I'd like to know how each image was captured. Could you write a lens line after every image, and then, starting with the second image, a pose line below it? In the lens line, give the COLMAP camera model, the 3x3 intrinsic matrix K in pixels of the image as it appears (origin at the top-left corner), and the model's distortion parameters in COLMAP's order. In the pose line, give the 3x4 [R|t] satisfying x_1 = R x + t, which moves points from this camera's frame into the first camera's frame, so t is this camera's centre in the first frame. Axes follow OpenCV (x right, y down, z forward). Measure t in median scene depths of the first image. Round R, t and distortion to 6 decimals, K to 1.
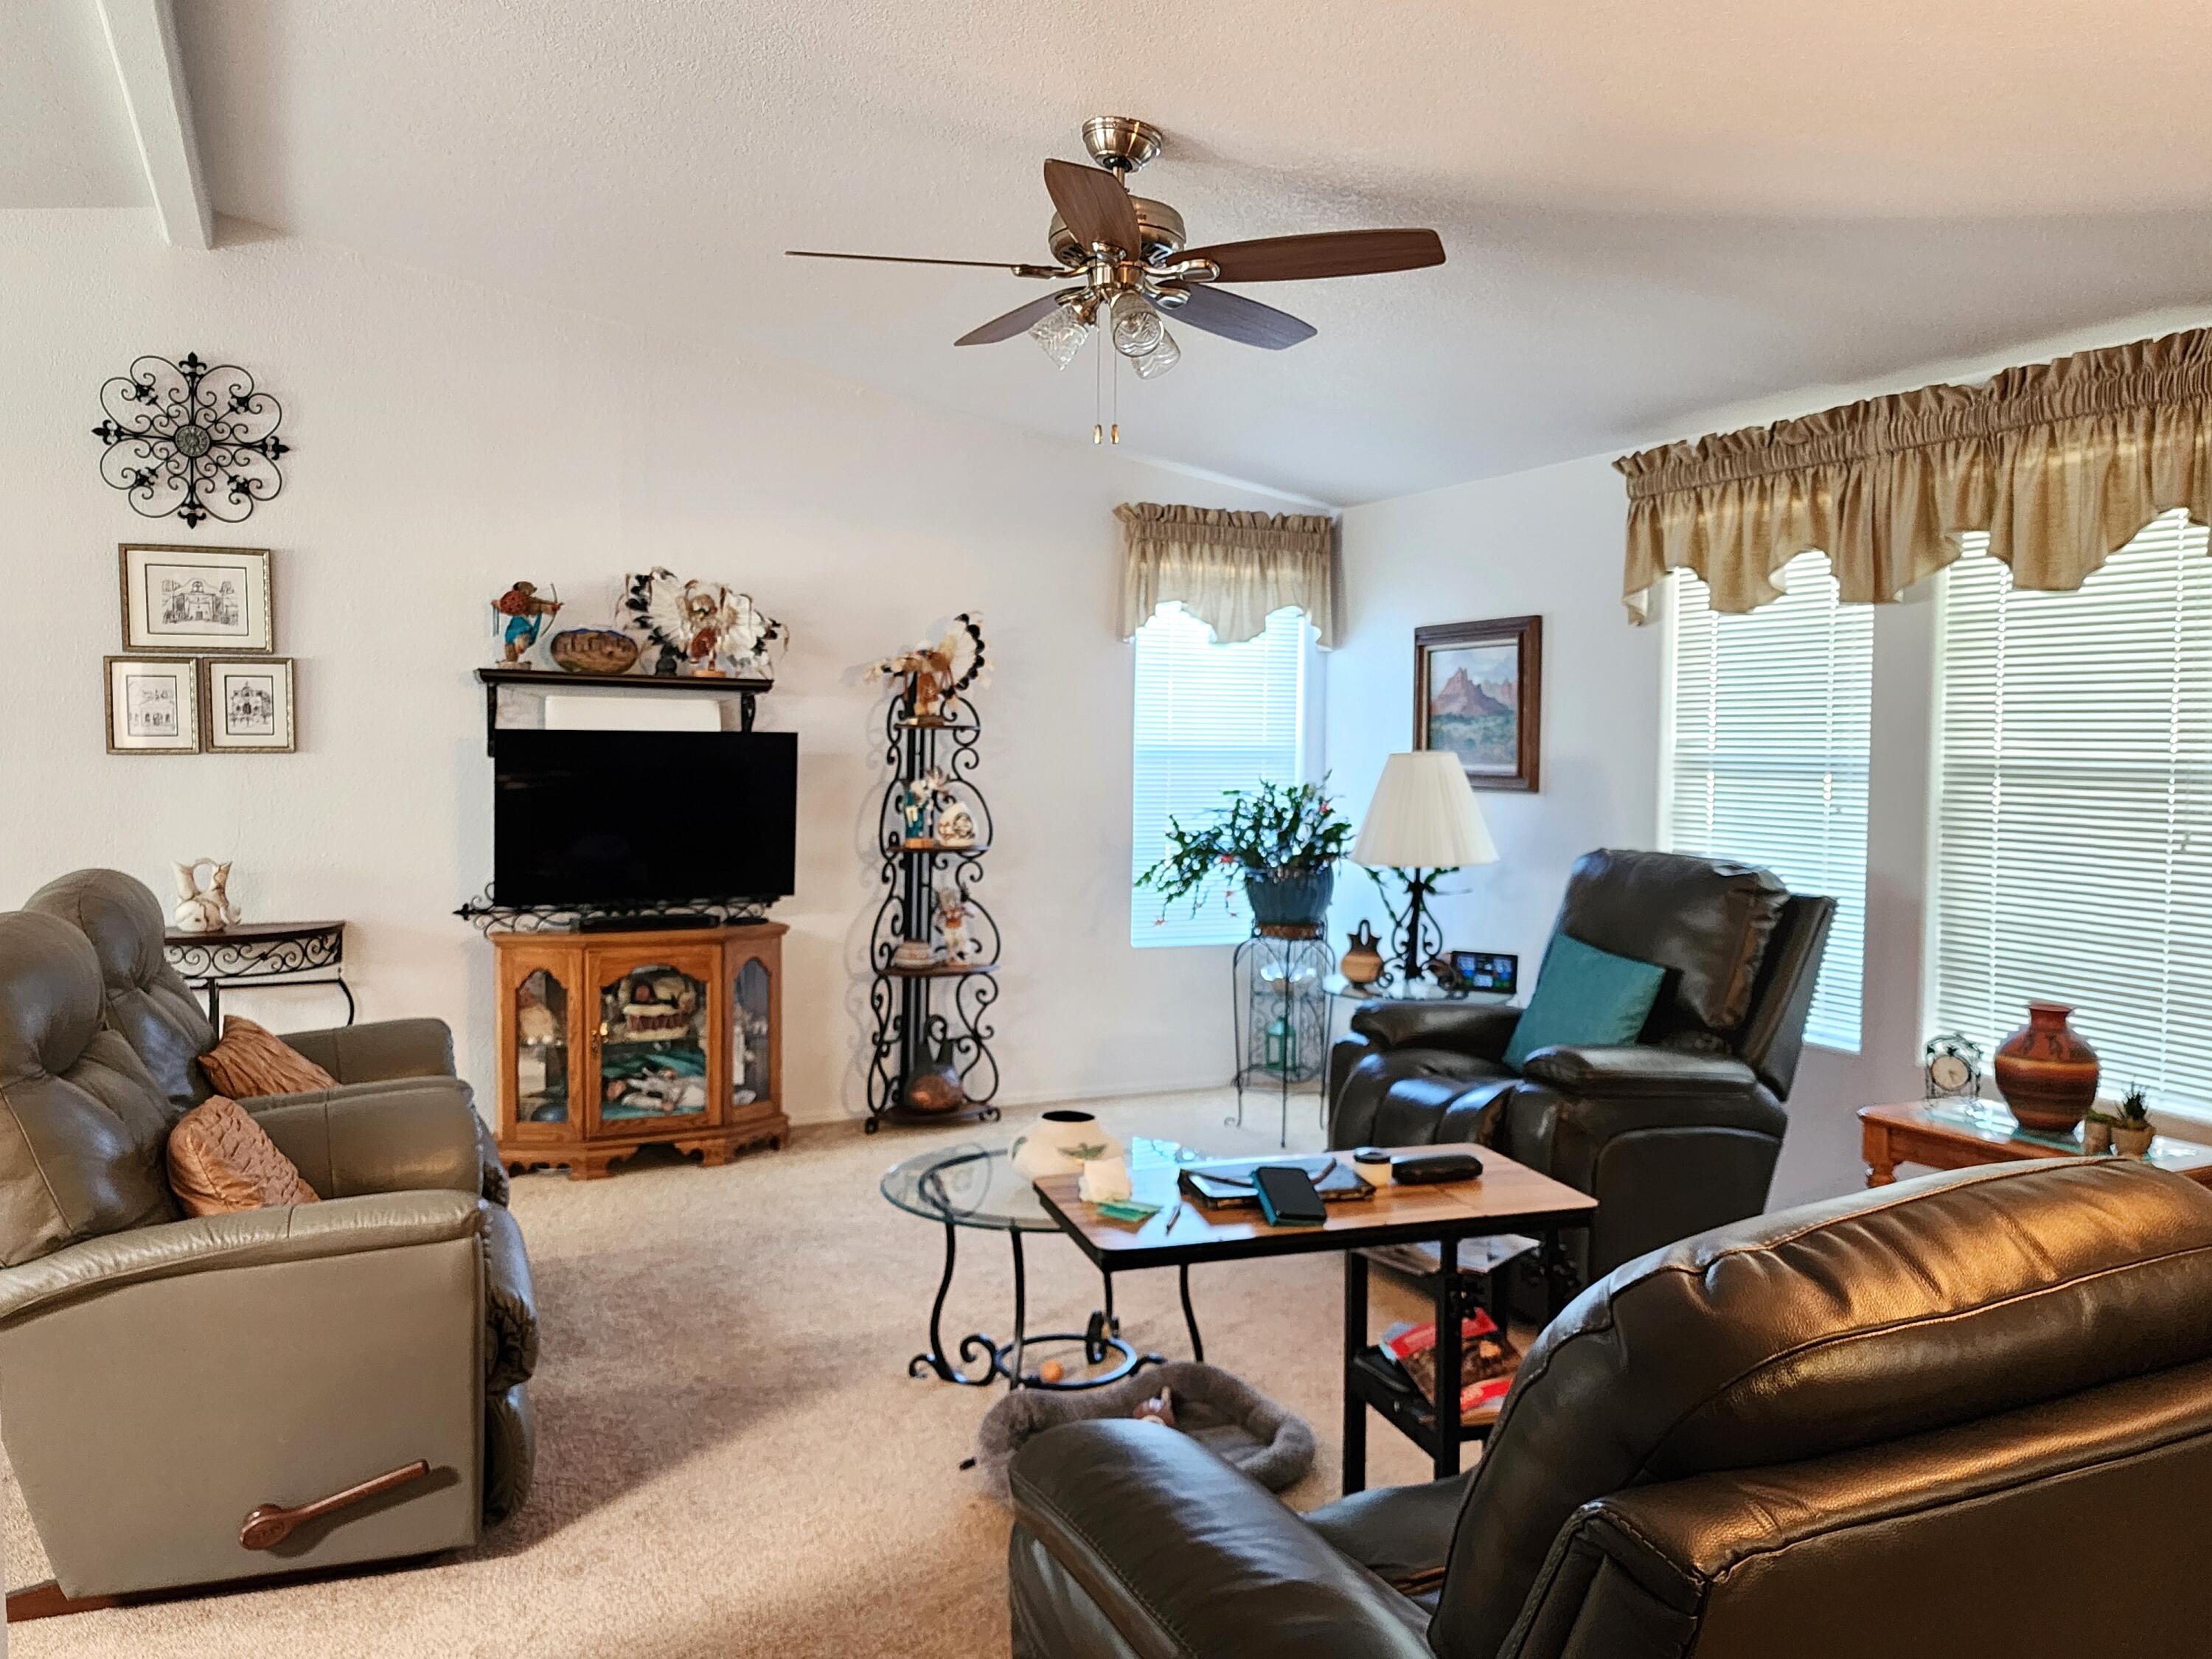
lens RADIAL K [[1689.9, 0, 1106.0], [0, 1689.9, 829.5], [0, 0, 1]] dist [0.075086, -0.087780]
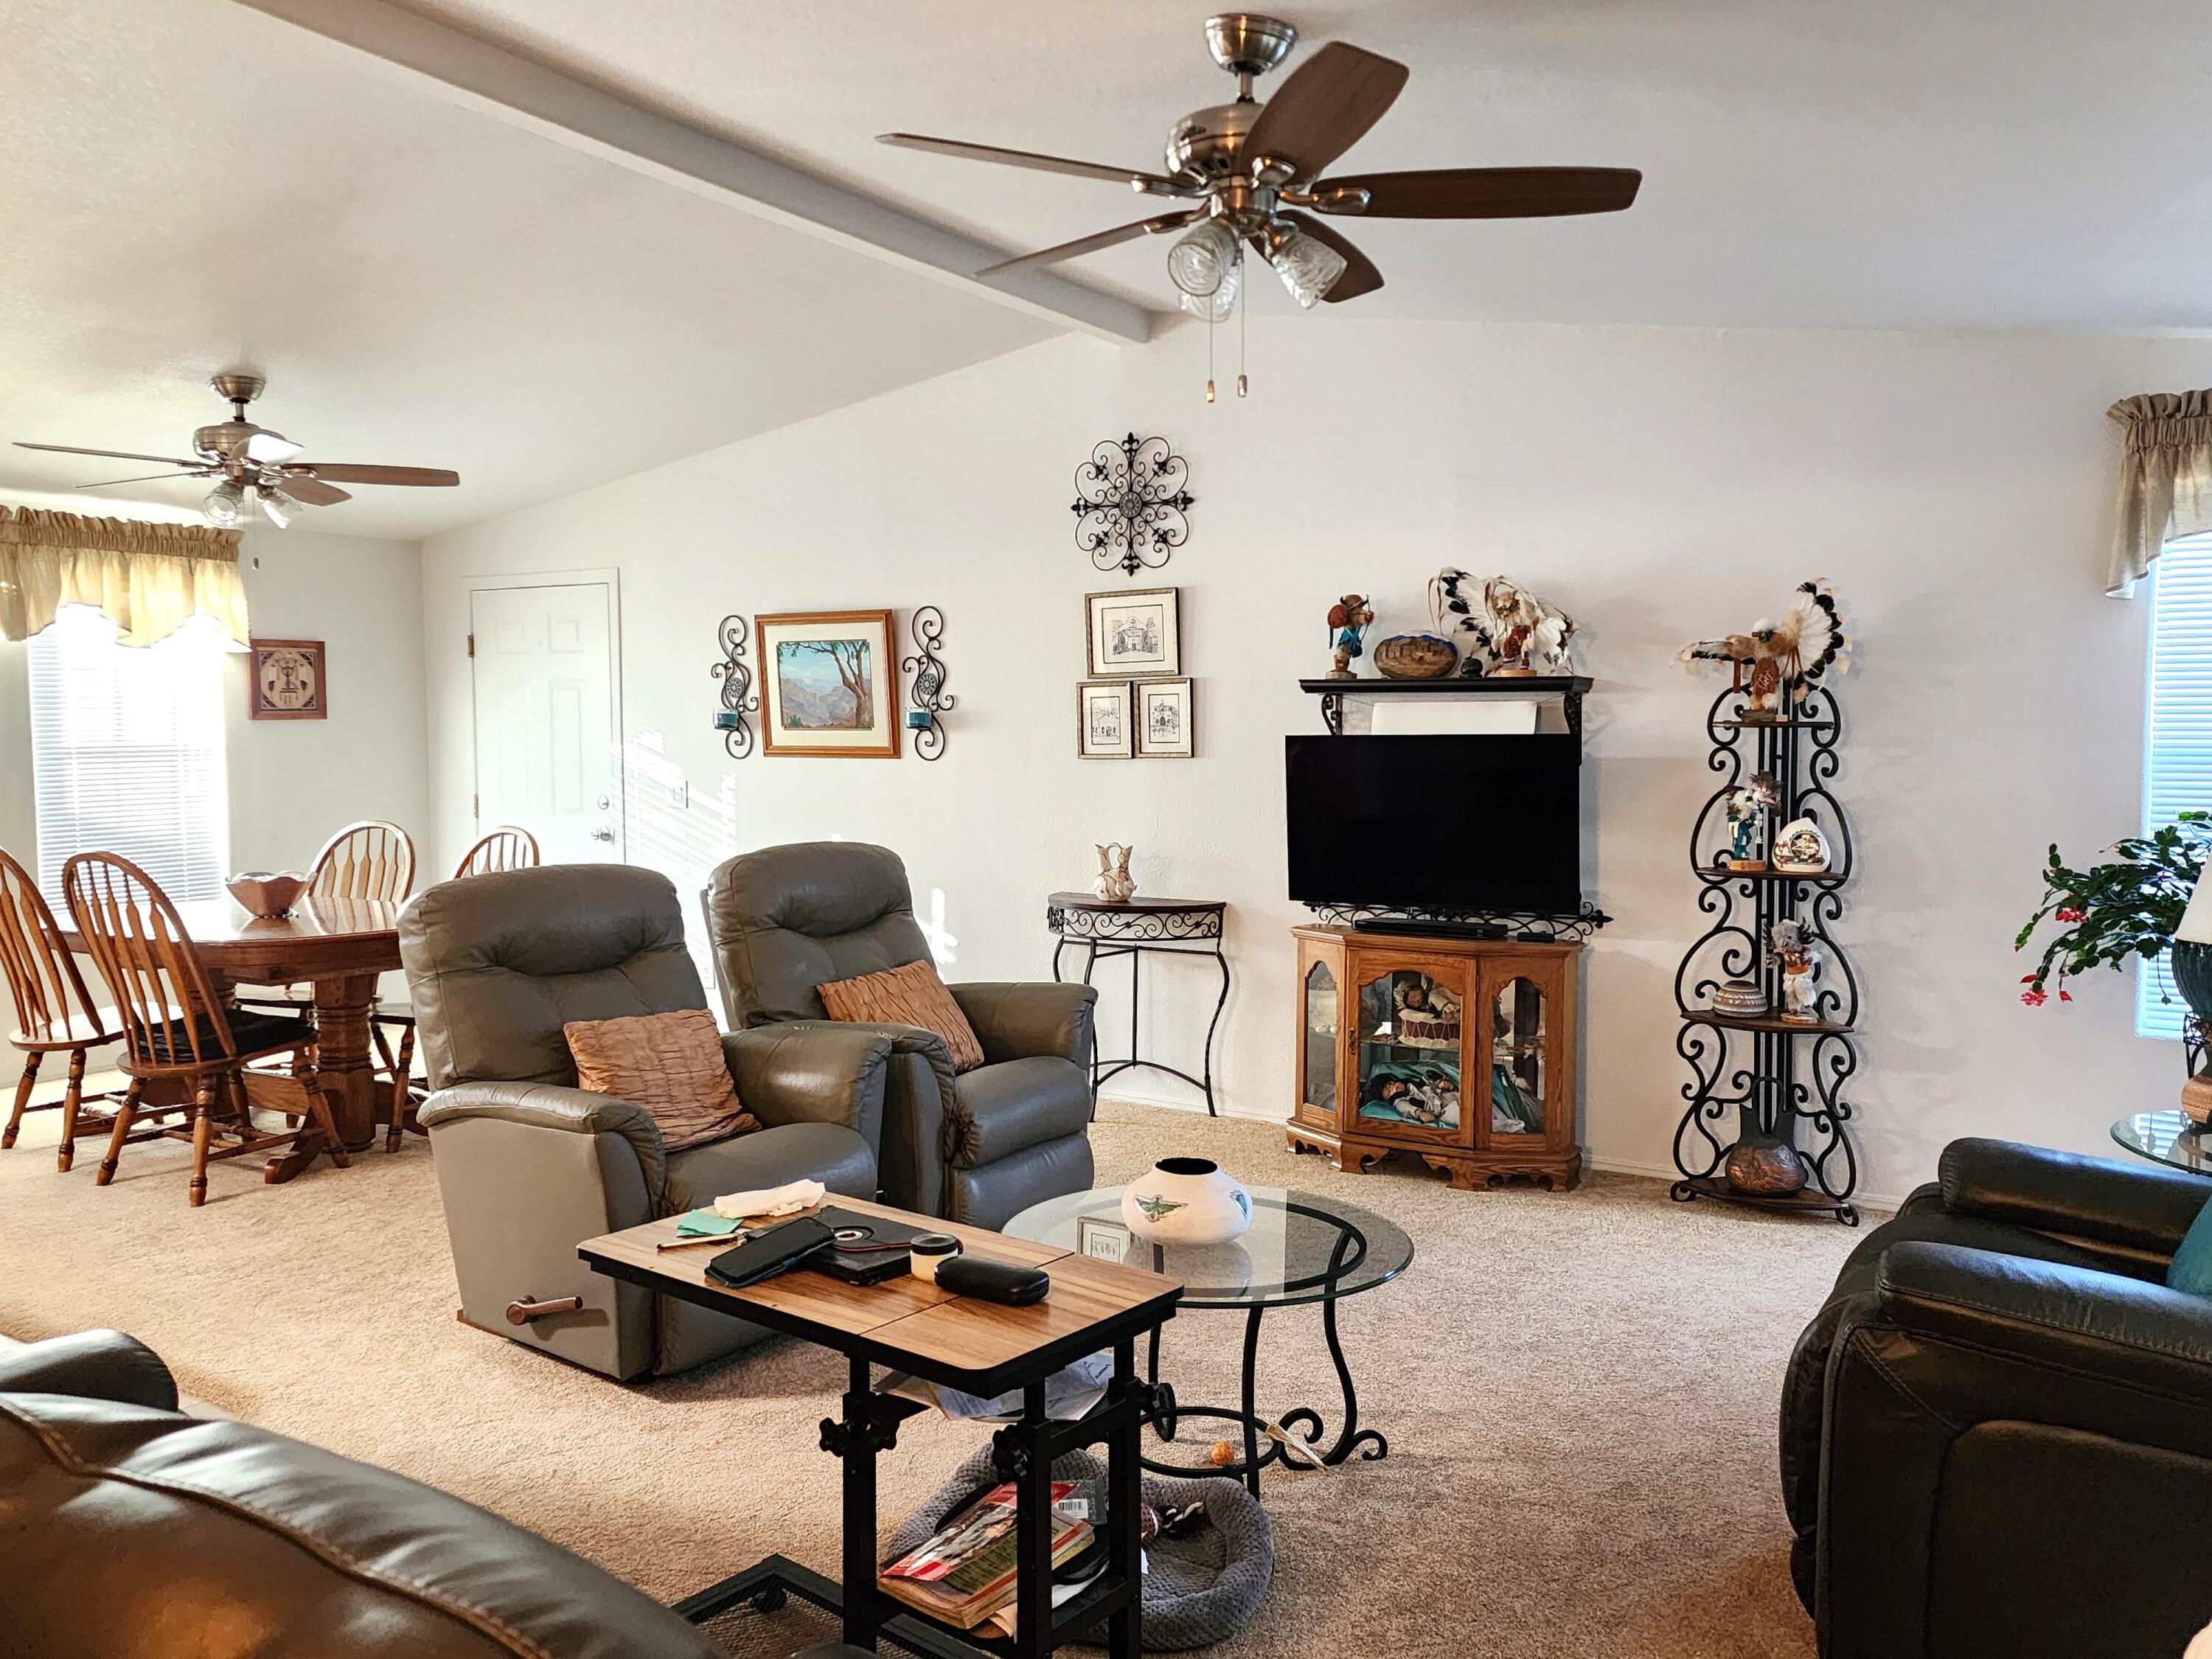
lens RADIAL K [[1676.2, 0, 1115.0], [0, 1676.2, 837.7], [0, 0, 1]] dist [0.109132, -0.097538]
pose [[0.542013, 0.042267, -0.839307, 0.457574], [-0.038336, 0.998938, 0.025549, -0.016584], [0.839495, 0.018328, 0.543058, 0.315592]]
